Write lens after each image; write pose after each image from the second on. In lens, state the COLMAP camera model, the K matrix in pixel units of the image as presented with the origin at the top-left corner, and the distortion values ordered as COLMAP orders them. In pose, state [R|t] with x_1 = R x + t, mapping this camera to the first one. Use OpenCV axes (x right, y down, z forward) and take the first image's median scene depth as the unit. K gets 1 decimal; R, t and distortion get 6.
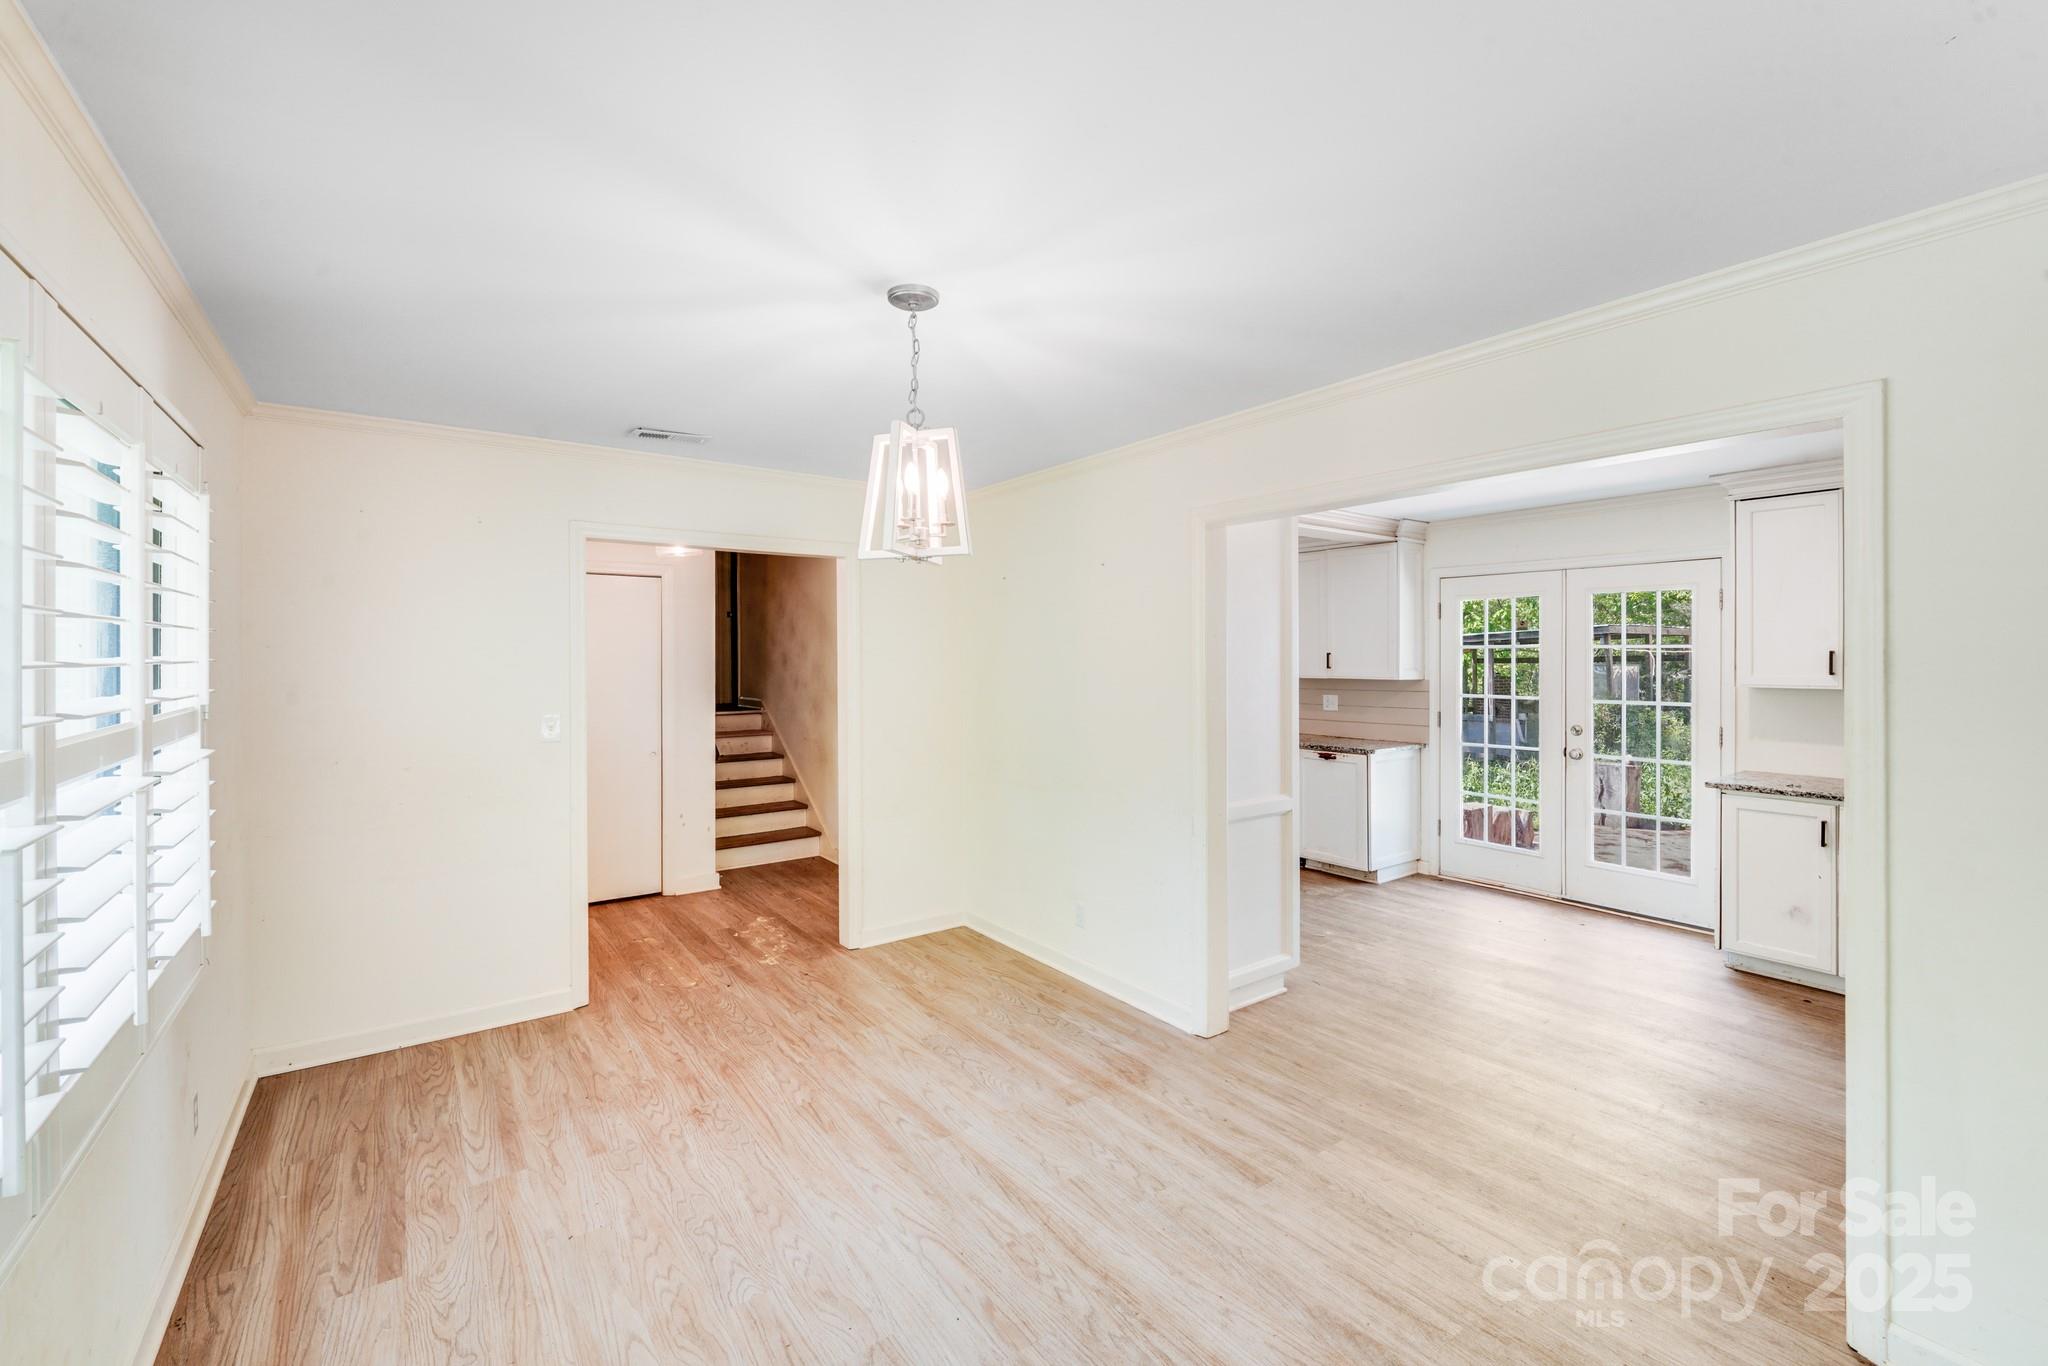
lens RADIAL K [[838.3, 0, 1010.4], [0, 838.3, 657.3], [0, 0, 1]] dist [0.018185, -0.020924]
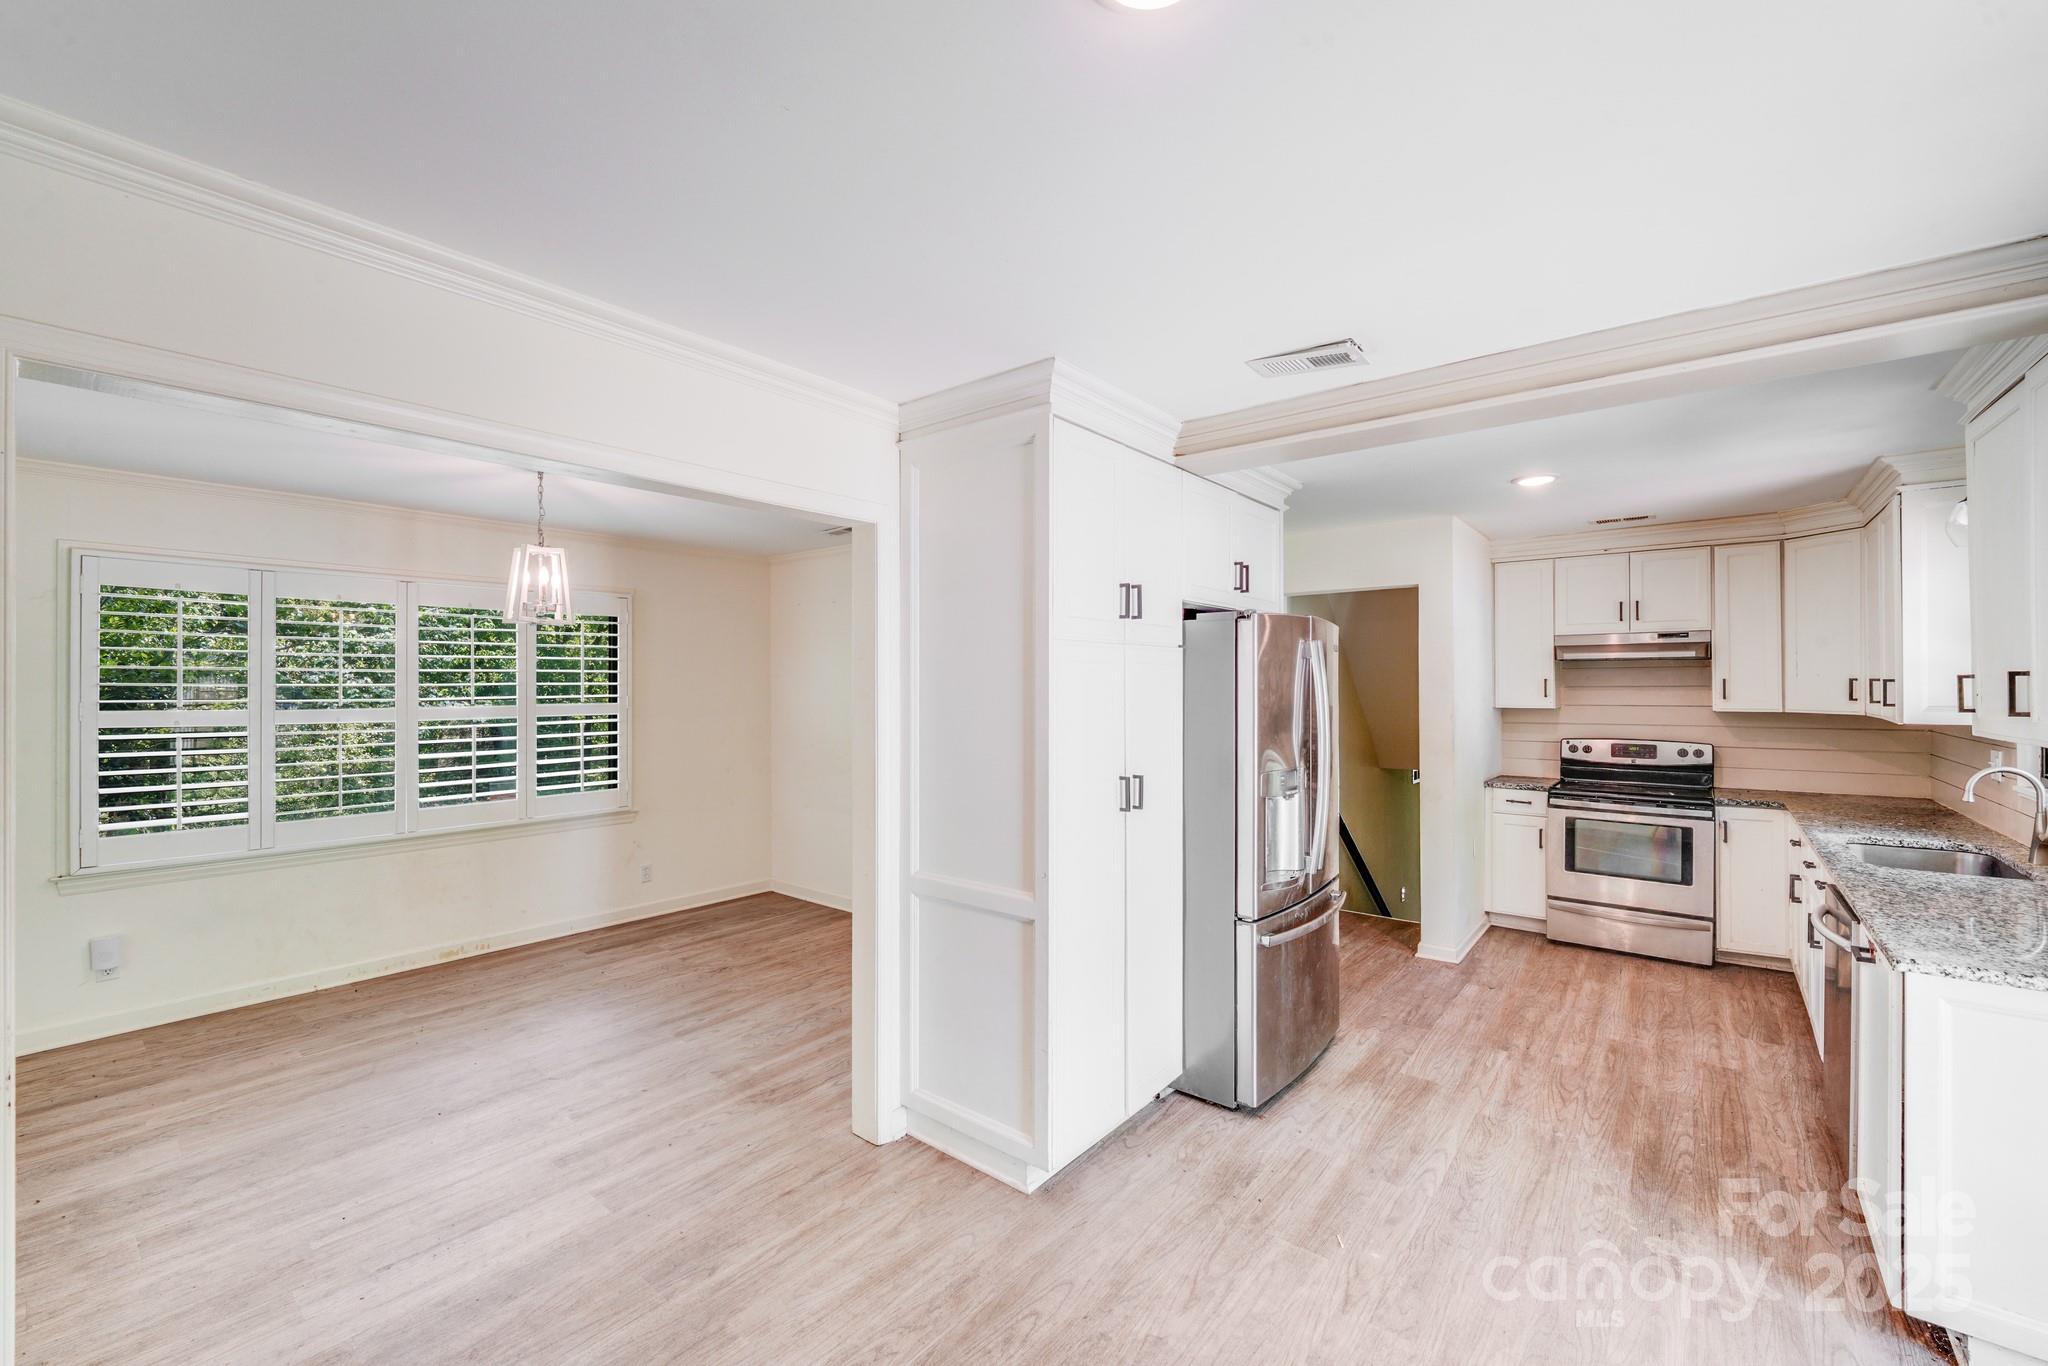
lens RADIAL K [[841.3, 0, 1013.2], [0, 841.3, 681.8], [0, 0, 1]] dist [-0.008188, -0.002988]
pose [[0.259471, -0.001403, -0.965750, 1.020421], [-0.000932, 0.999998, -0.001704, -0.000248], [0.965751, 0.001342, 0.259469, 0.873430]]
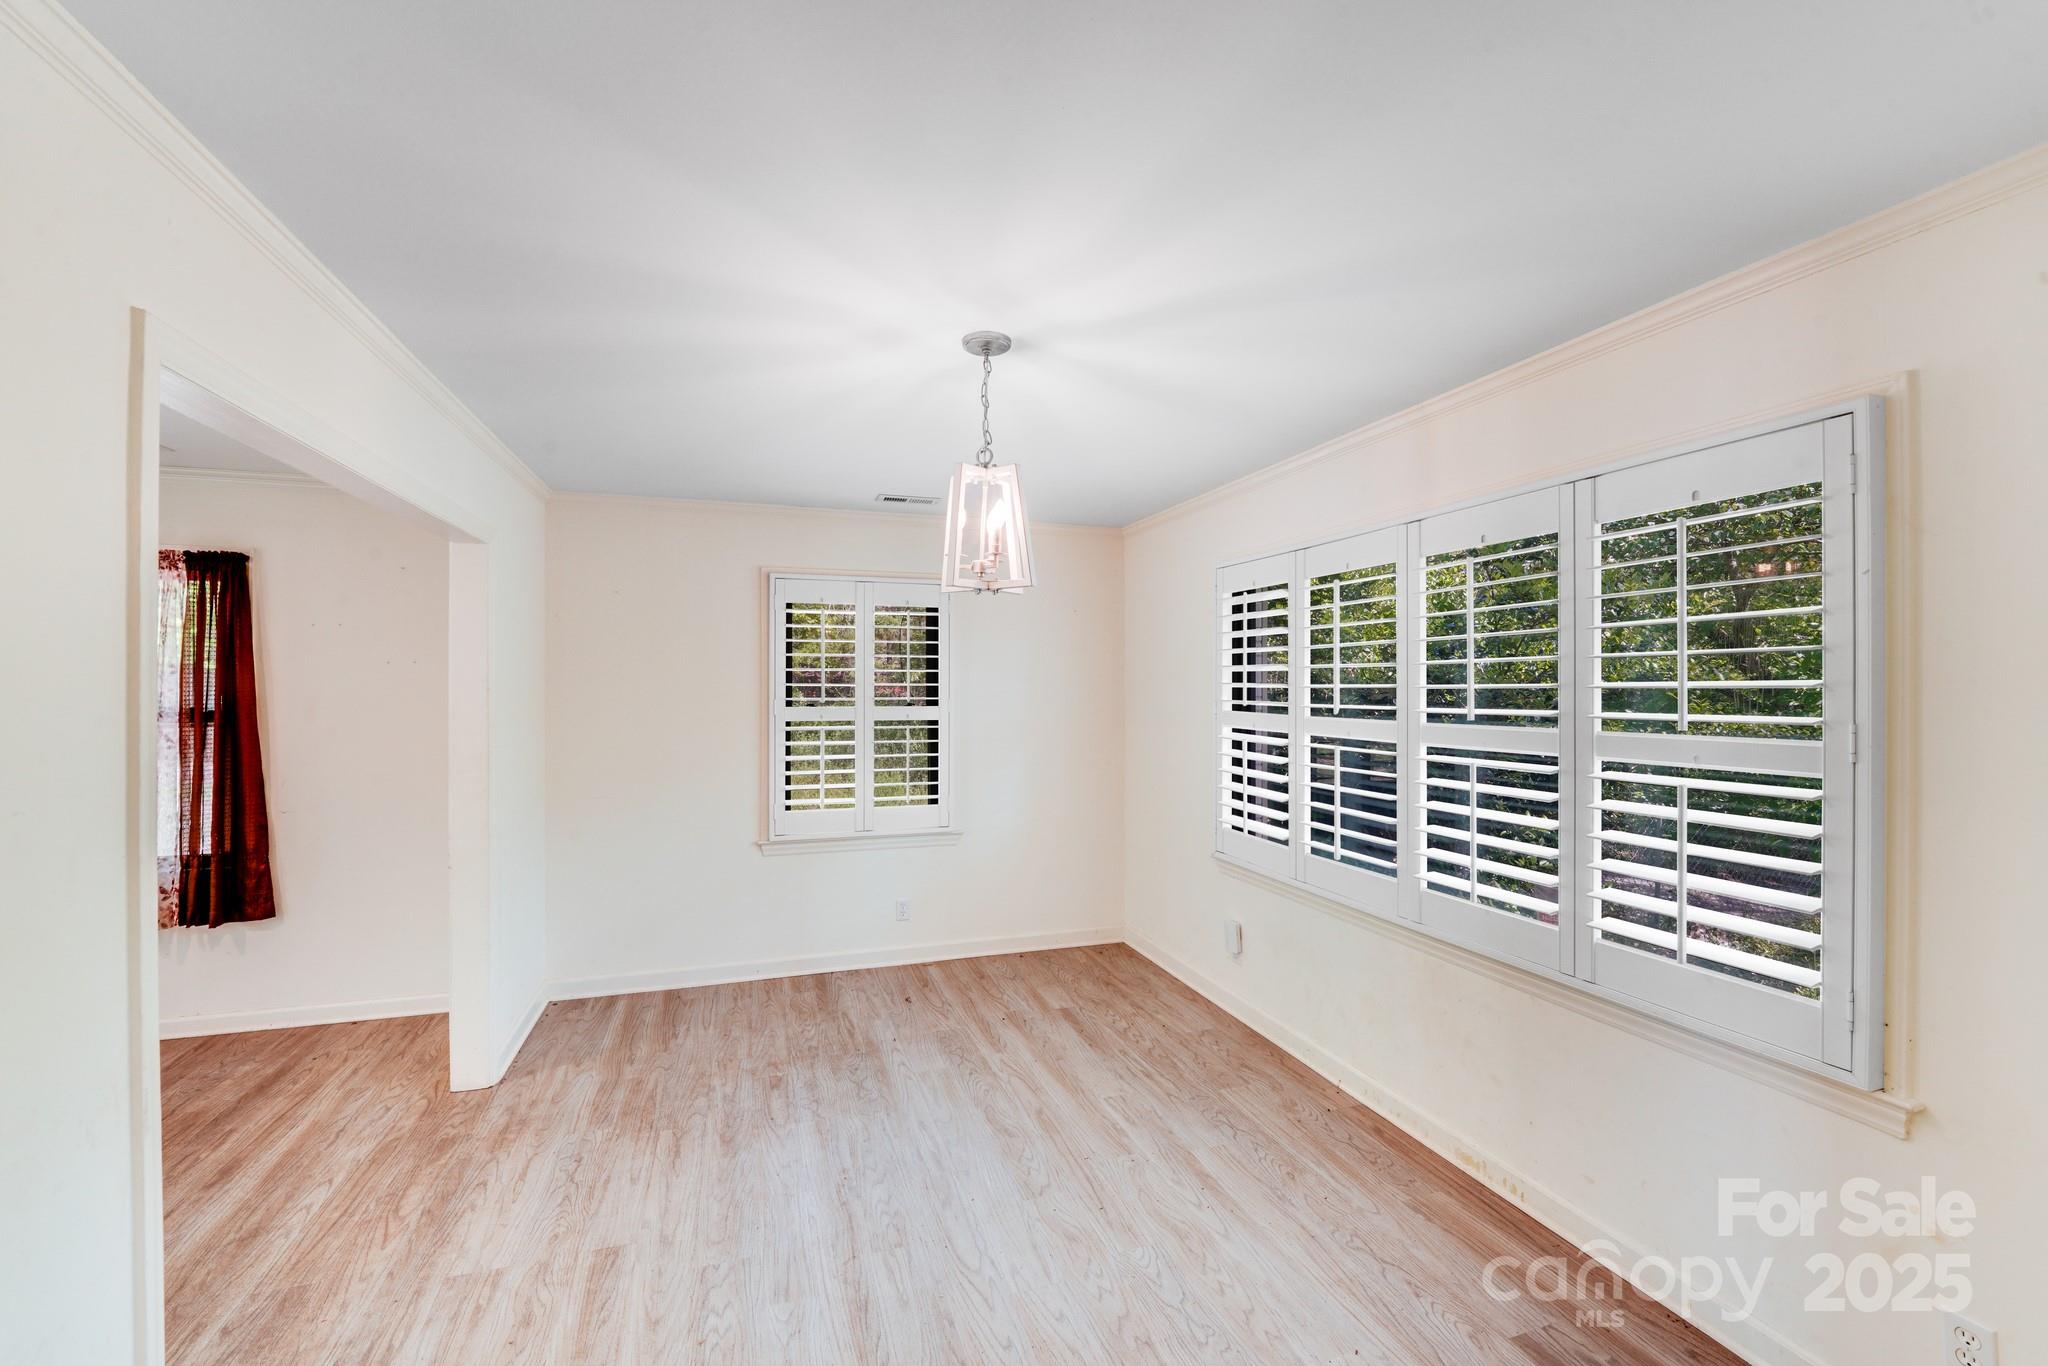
lens RADIAL K [[825.4, 0, 1016.6], [0, 825.4, 675.2], [0, 0, 1]] dist [-0.004373, -0.004008]
pose [[-0.952873, 0.004962, 0.303330, -0.275066], [0.001592, 0.999934, -0.011357, 0.000338], [-0.303366, -0.010338, -0.952818, 1.176222]]
